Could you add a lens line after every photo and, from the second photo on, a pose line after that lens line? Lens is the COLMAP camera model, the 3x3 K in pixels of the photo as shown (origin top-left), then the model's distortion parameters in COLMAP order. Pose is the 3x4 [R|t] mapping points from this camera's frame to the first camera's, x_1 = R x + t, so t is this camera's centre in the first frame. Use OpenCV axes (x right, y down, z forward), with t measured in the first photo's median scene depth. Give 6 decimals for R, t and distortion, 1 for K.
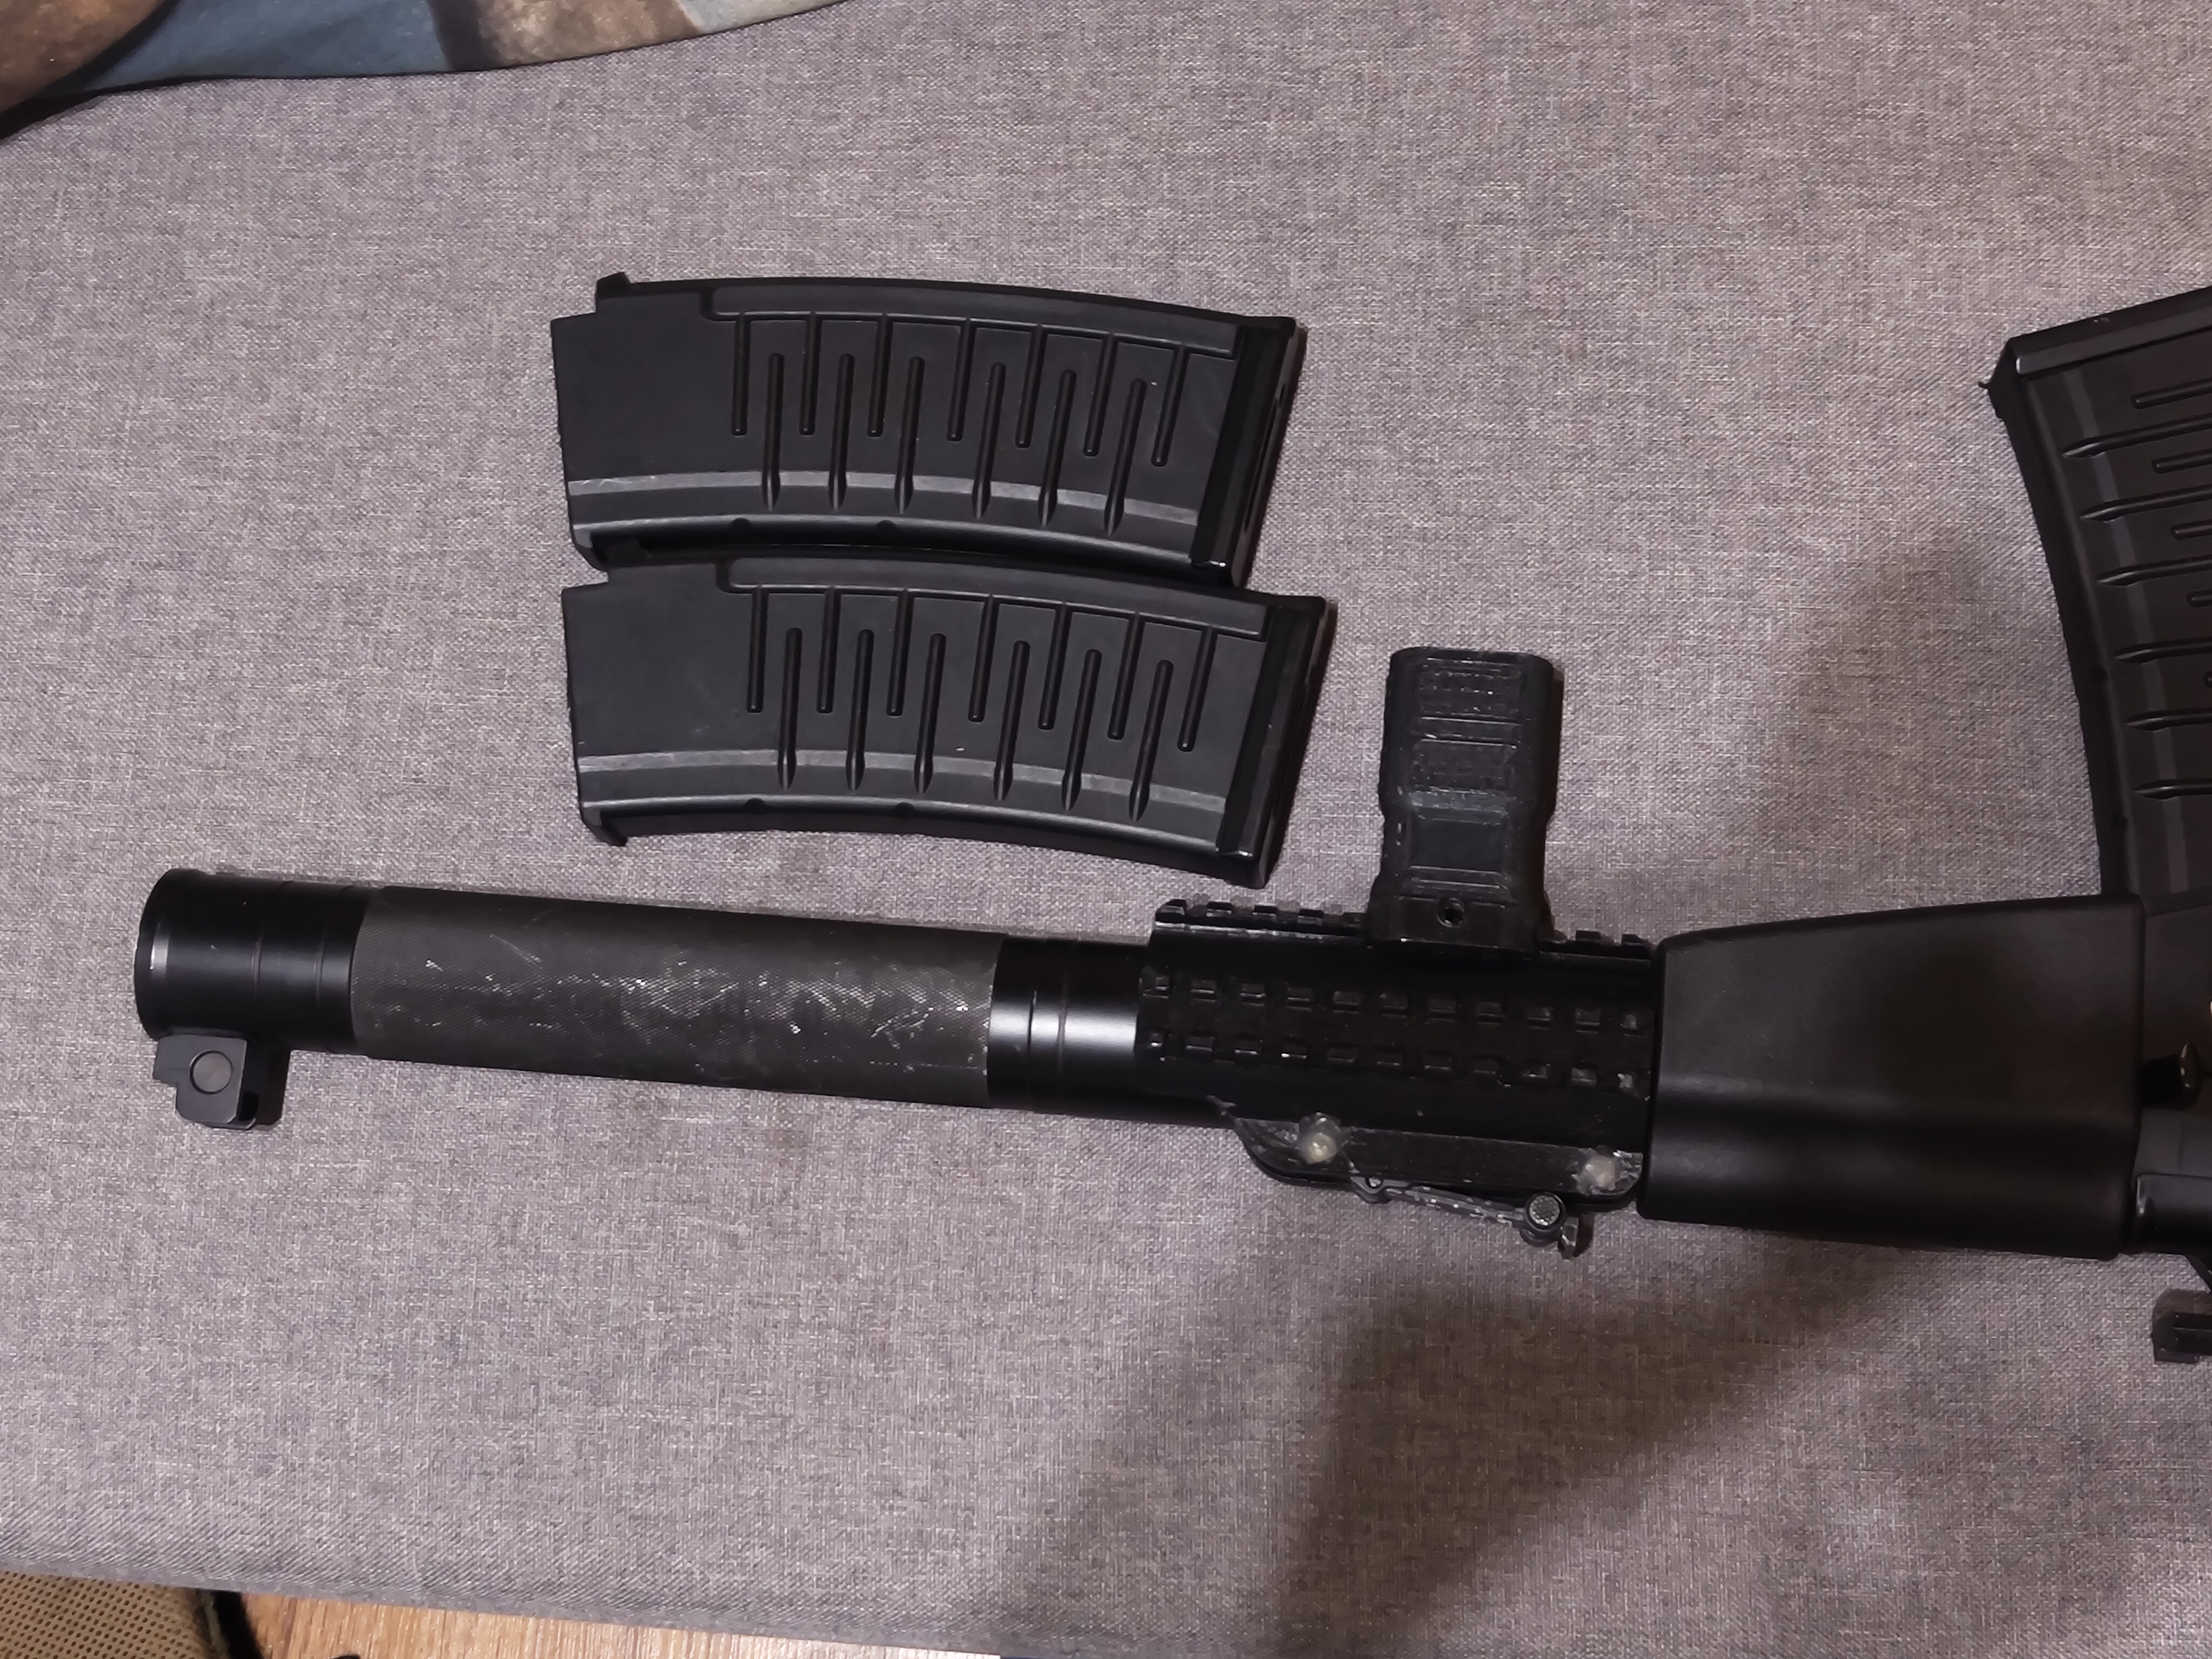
lens RADIAL K [[3301.3, 0, 1110.0], [0, 3301.3, 827.1], [0, 0, 1]] dist [0.124063, -0.707423]
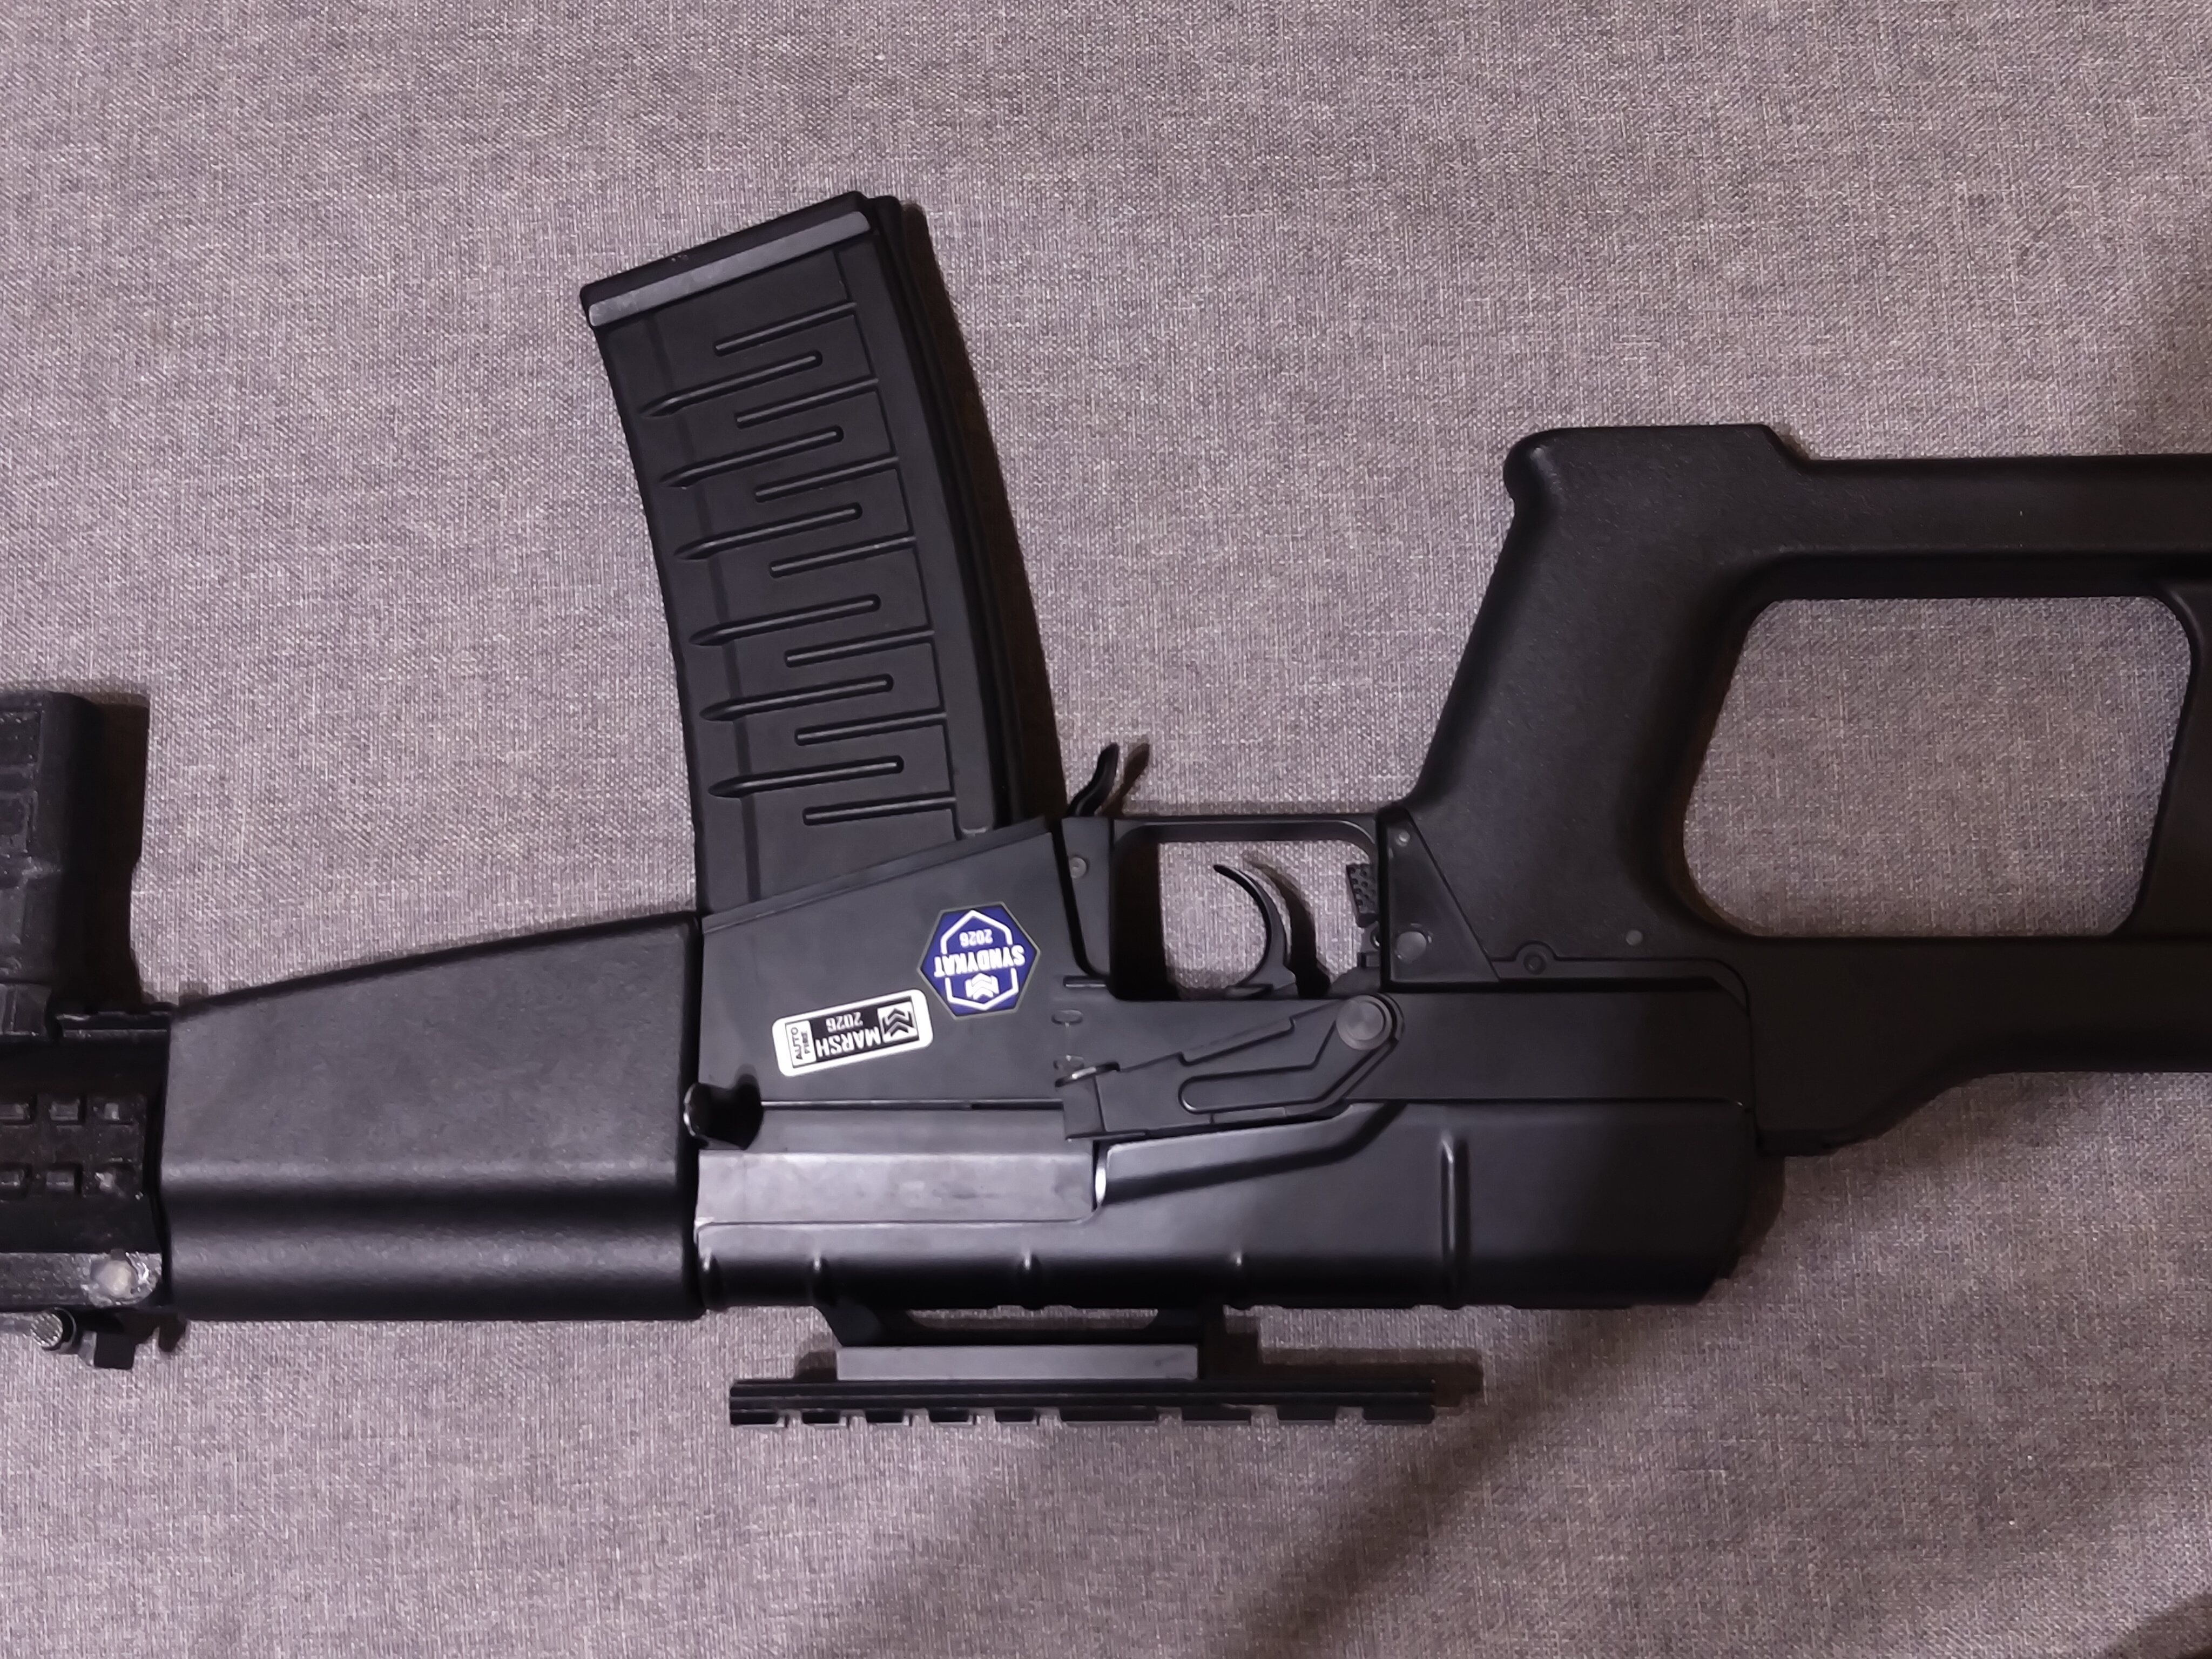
lens RADIAL K [[3323.4, 0, 1106.8], [0, 3323.4, 821.7], [0, 0, 1]] dist [0.188269, -0.939885]
pose [[0.994489, -0.090338, 0.053202, 0.346025], [0.087896, 0.995040, 0.046582, -0.033367], [-0.057147, -0.041649, 0.997497, 0.087332]]
